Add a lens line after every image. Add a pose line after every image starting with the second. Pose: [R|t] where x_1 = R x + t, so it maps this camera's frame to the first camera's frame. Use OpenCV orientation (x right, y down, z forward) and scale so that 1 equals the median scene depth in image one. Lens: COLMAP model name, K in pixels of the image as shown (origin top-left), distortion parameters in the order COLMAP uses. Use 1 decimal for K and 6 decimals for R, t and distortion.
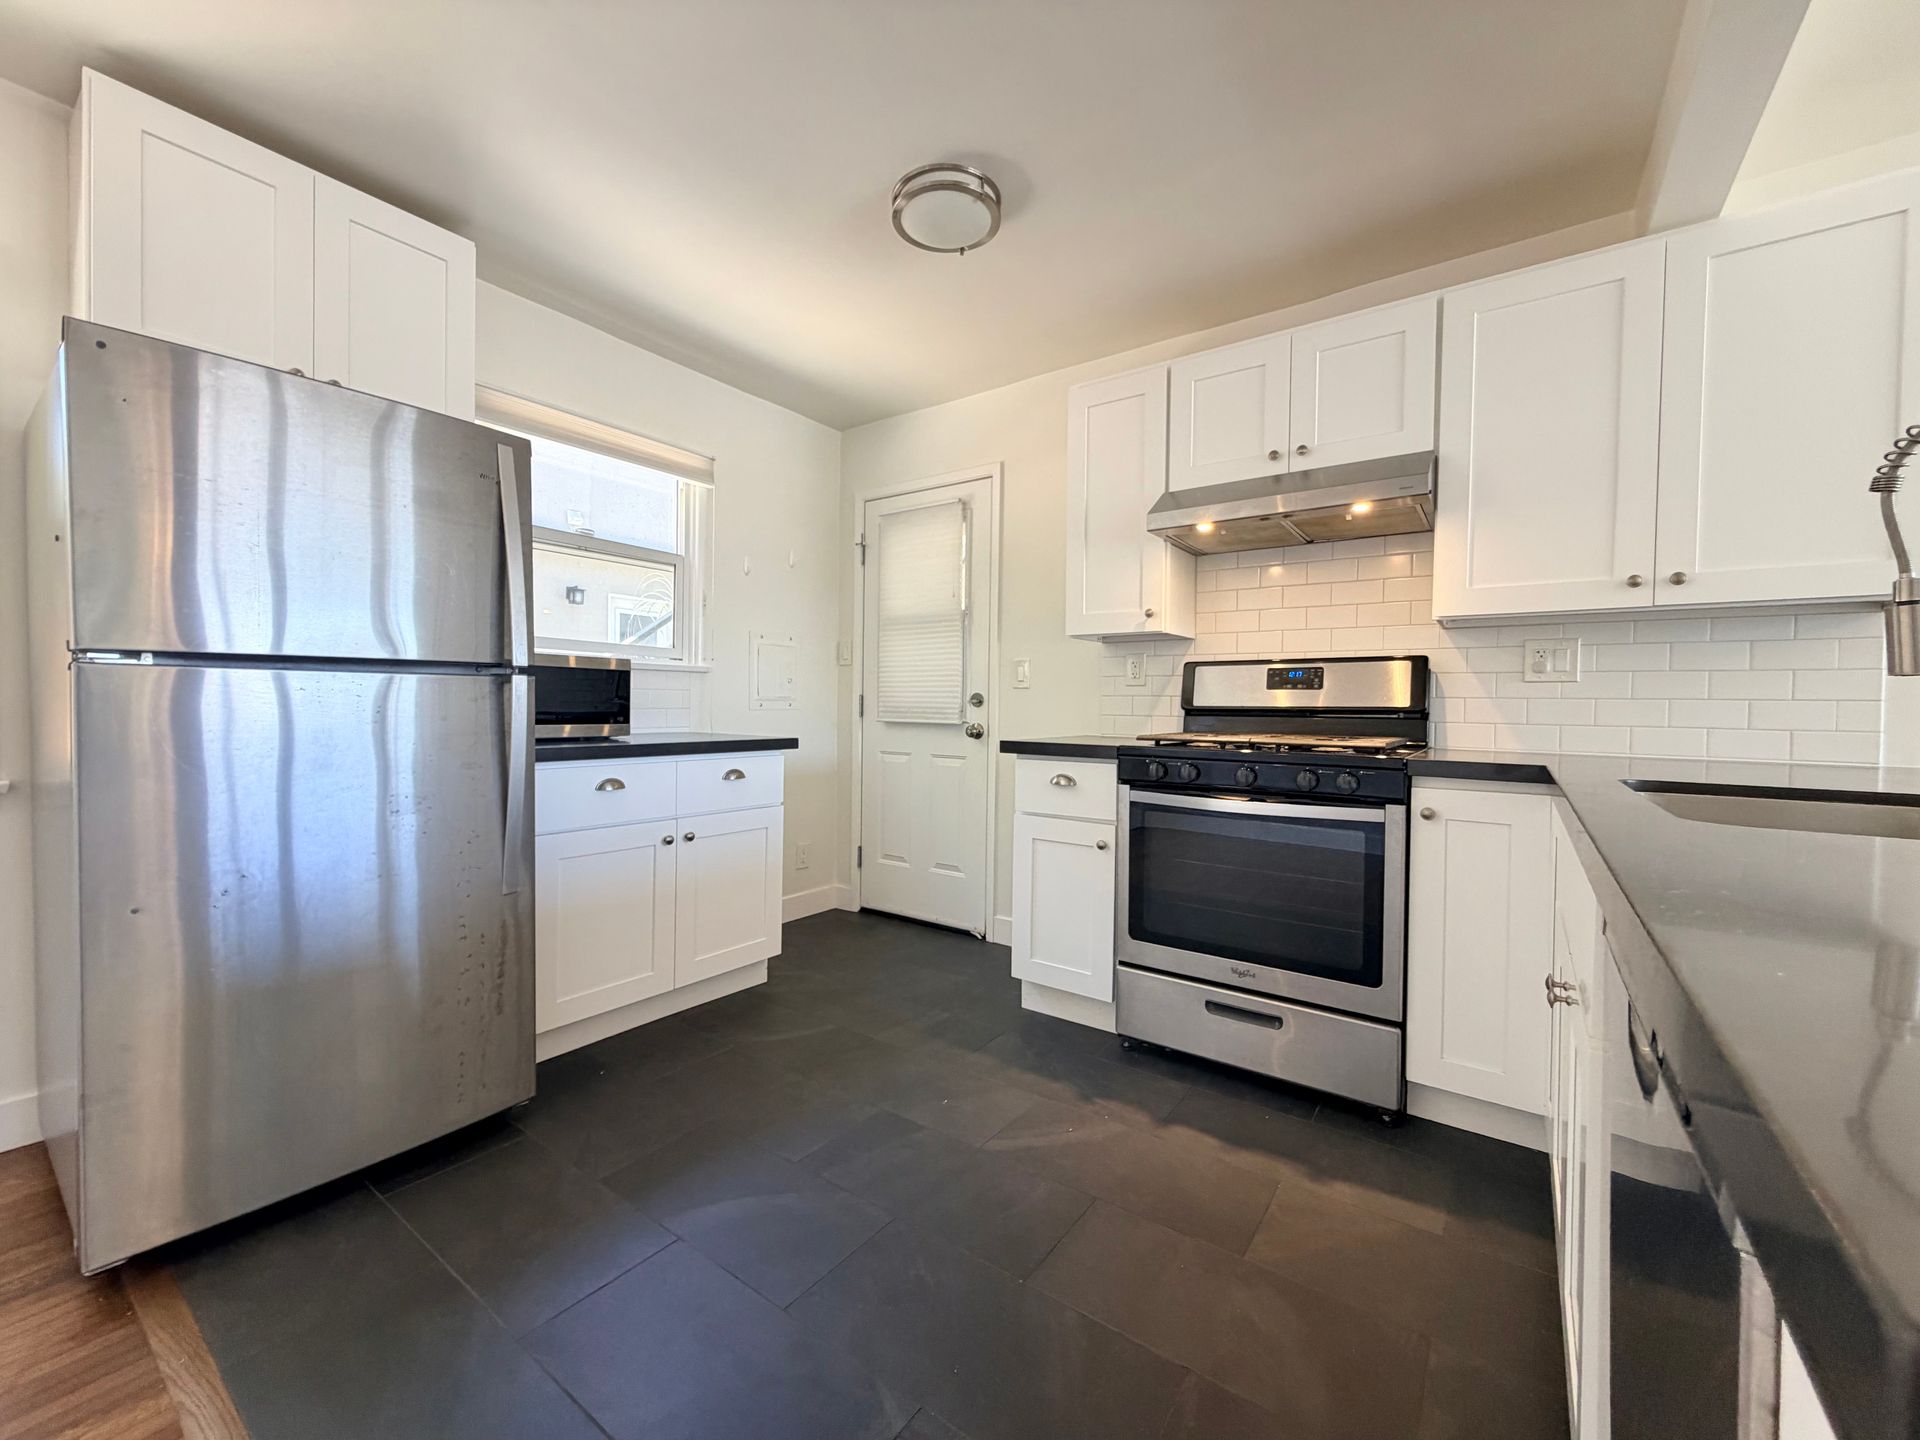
lens RADIAL K [[767.0, 0, 952.5], [0, 767.0, 718.8], [0, 0, 1]] dist [0.000550, 0.000330]
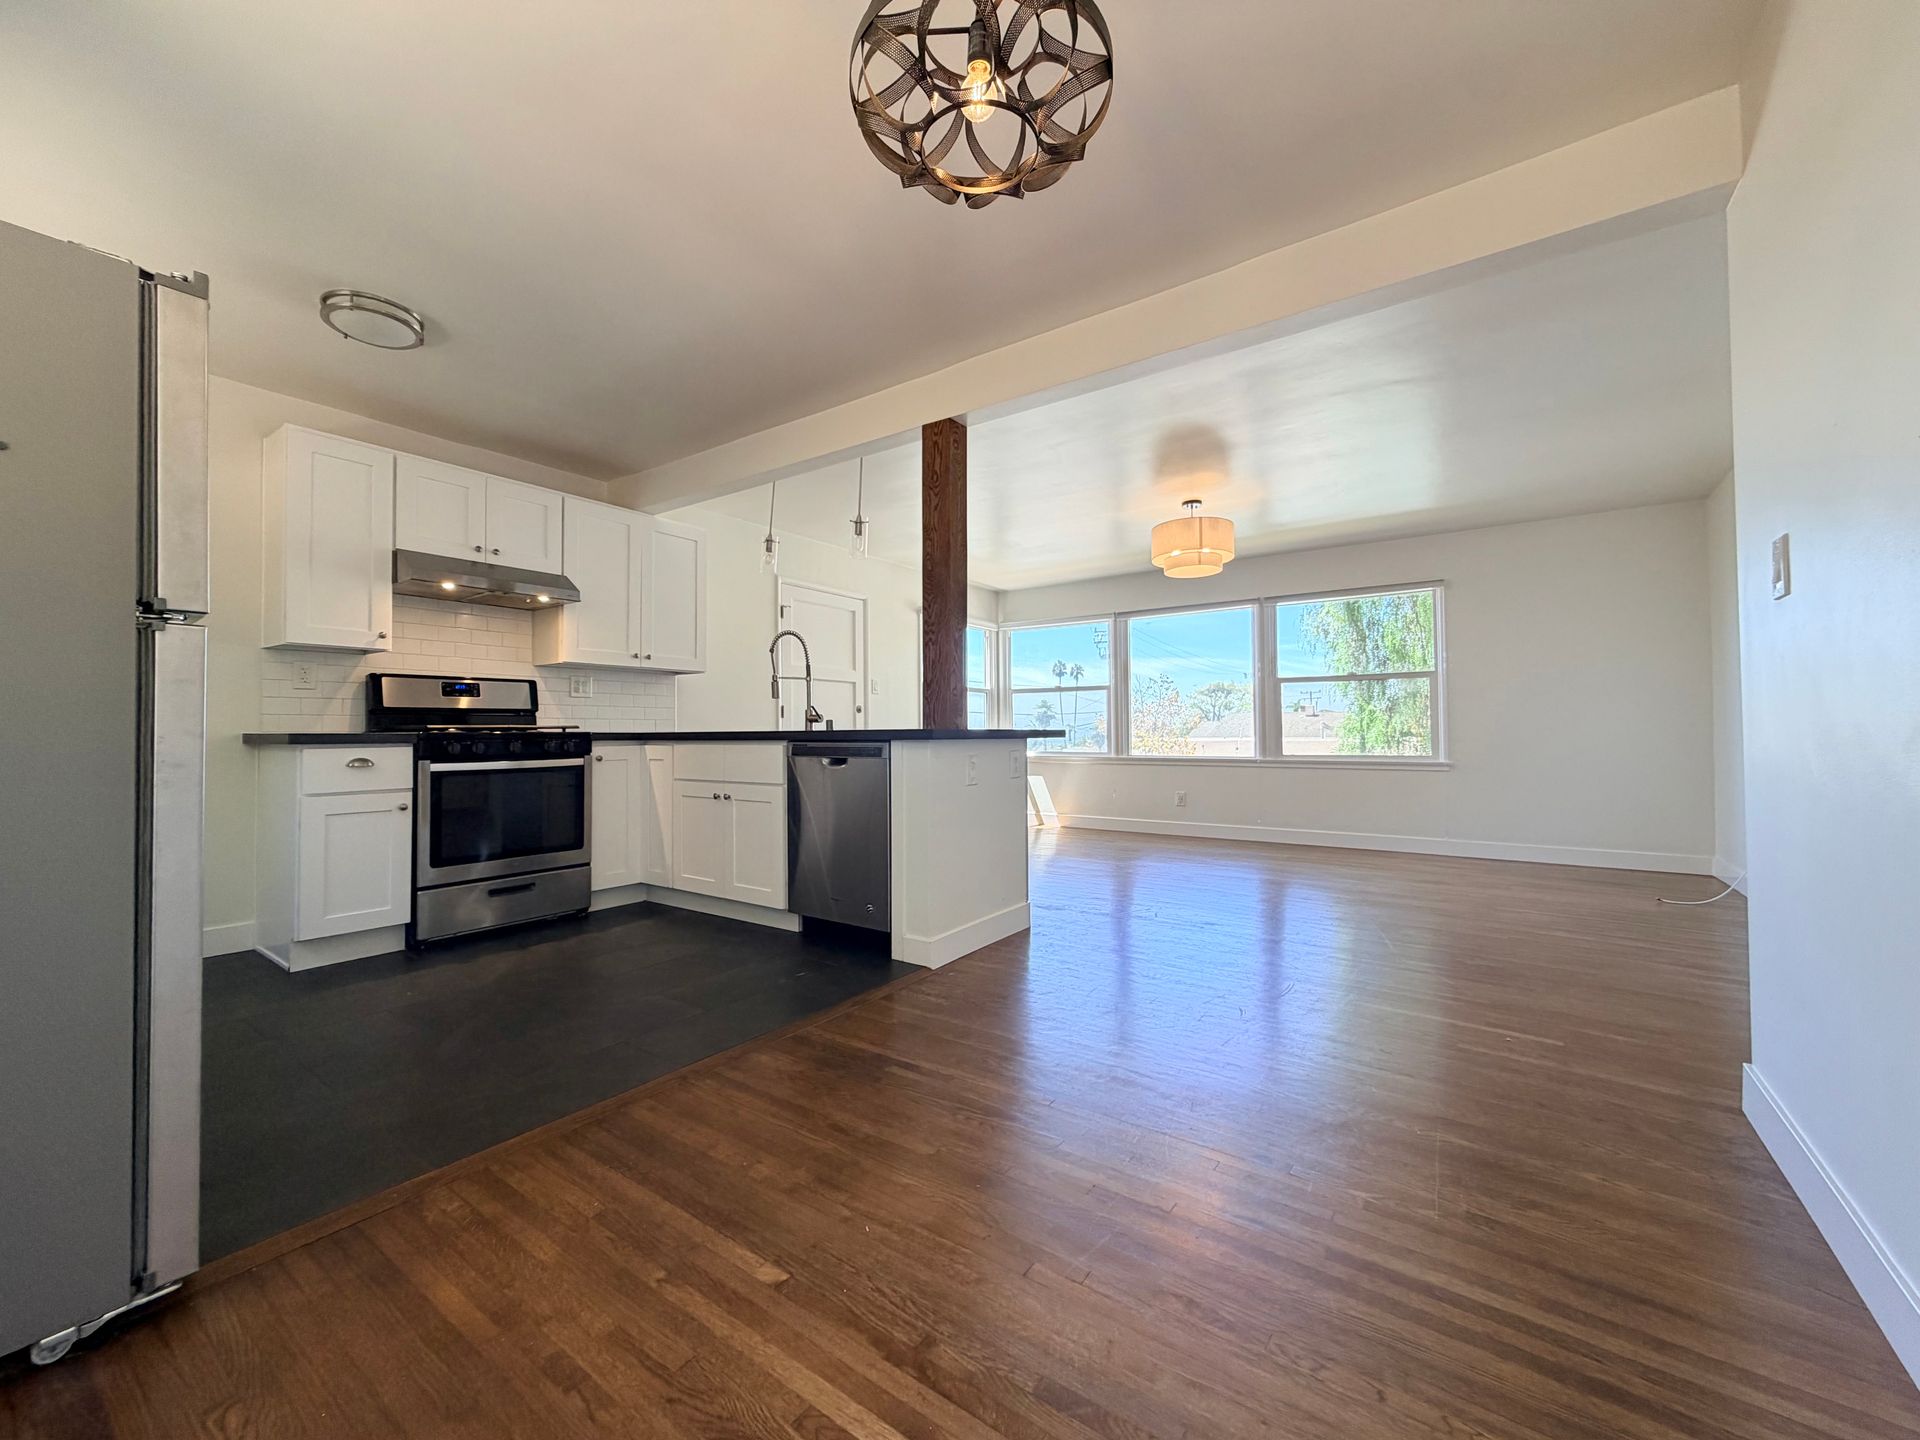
lens RADIAL K [[767.0, 0, 952.5], [0, 767.0, 718.8], [0, 0, 1]] dist [0.000550, 0.000330]
pose [[-0.002924, 0.004403, 0.999986, -1.129205], [0.023679, 0.999710, -0.004332, 0.036445], [-0.999715, 0.023666, -0.003028, 0.031082]]
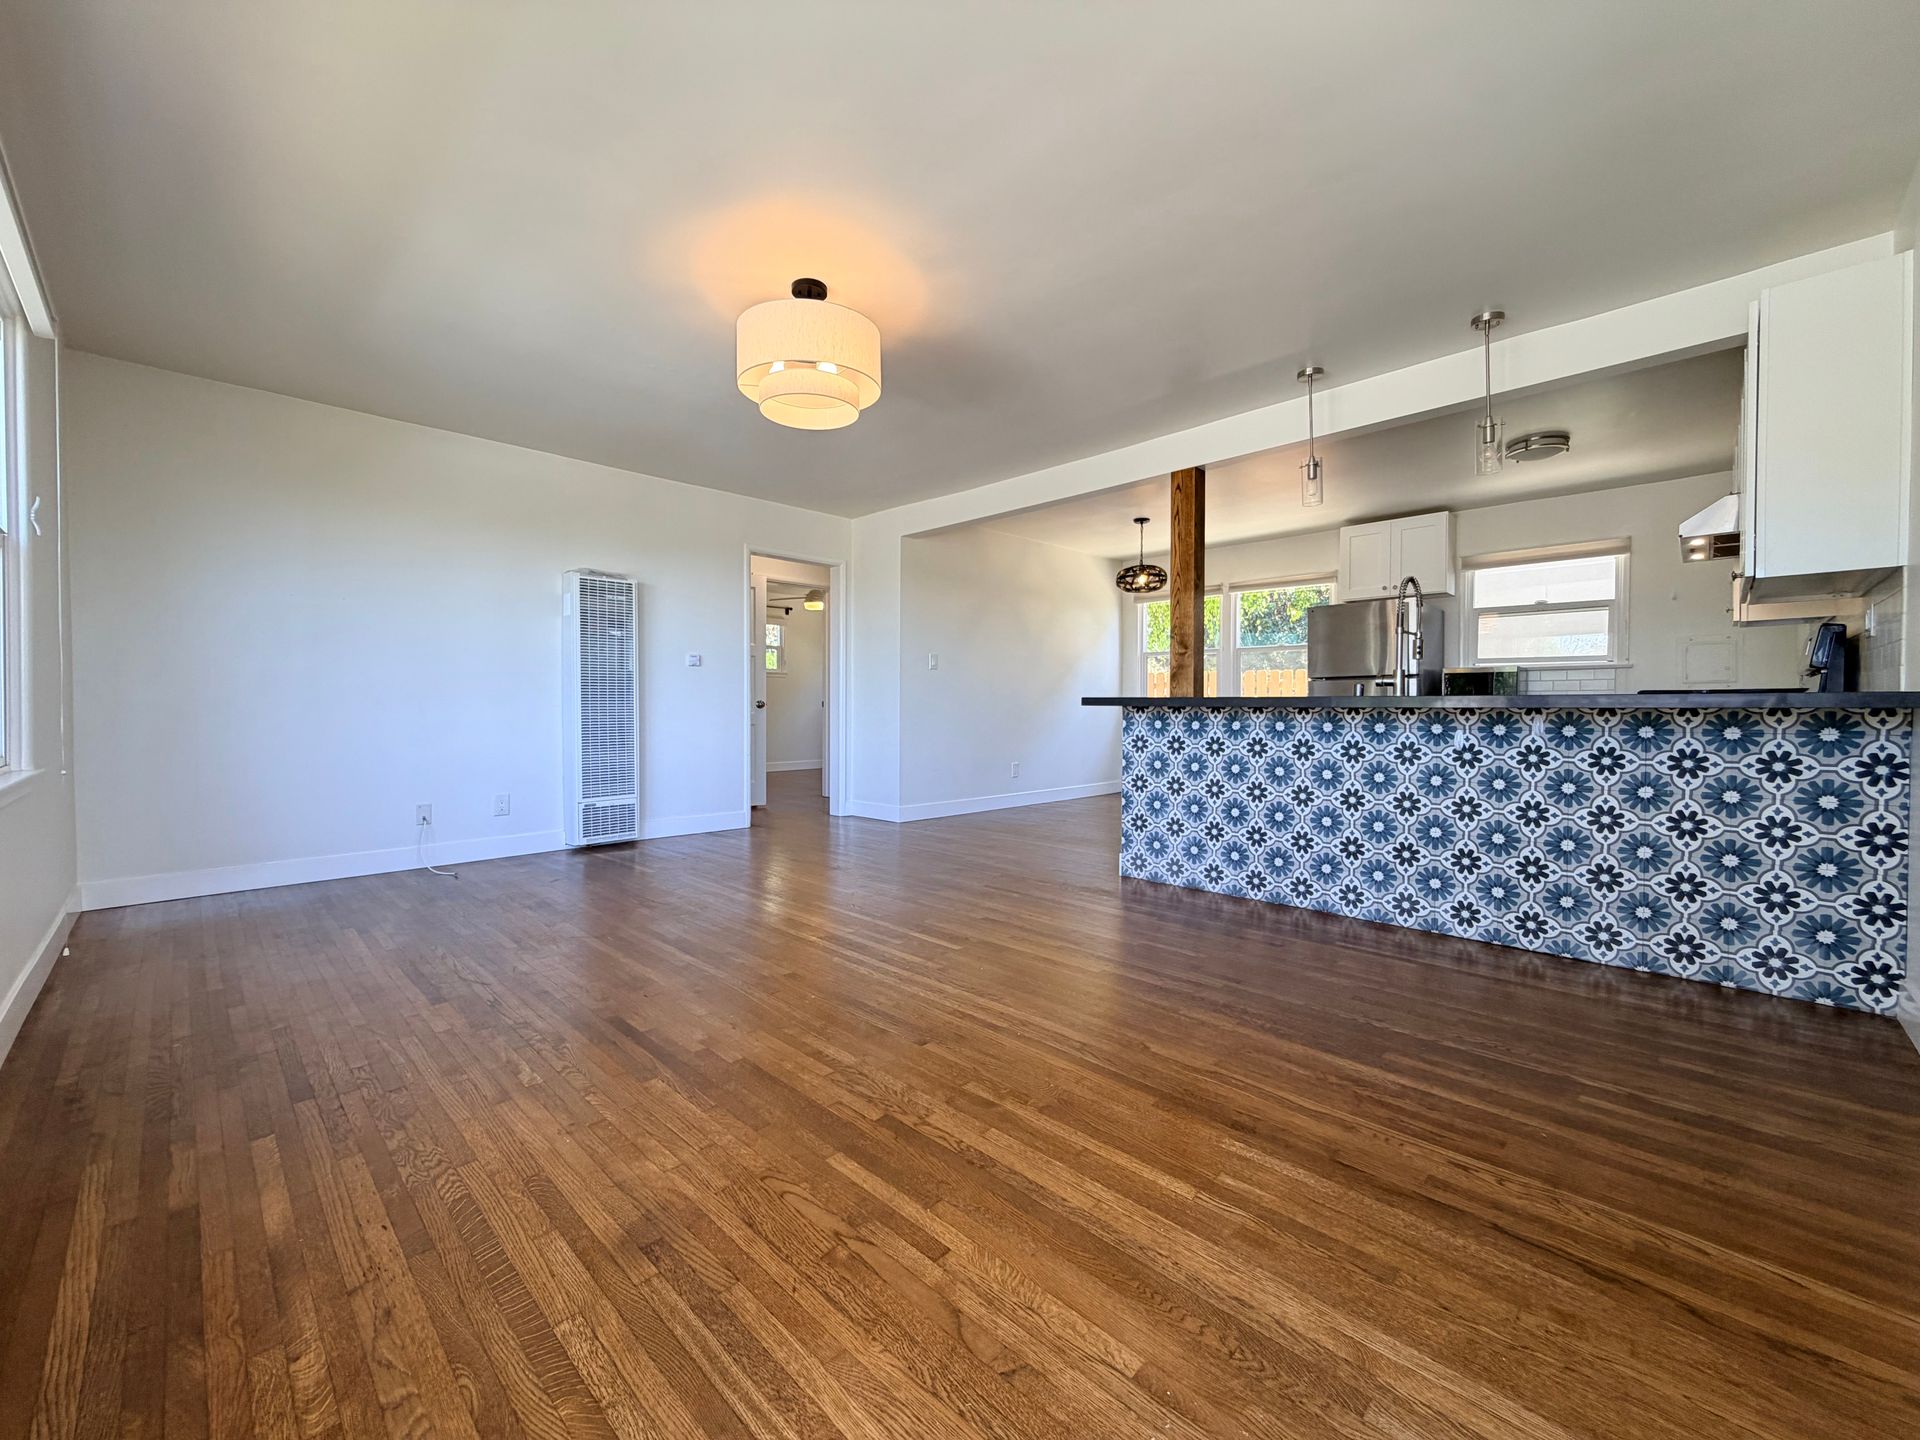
lens RADIAL K [[767.0, 0, 952.5], [0, 767.0, 718.8], [0, 0, 1]] dist [0.000550, 0.000330]
pose [[-0.150540, -0.000902, -0.988603, 2.011114], [-0.022666, 0.999740, 0.002539, 0.102113], [0.988344, 0.022790, -0.150521, -0.232772]]
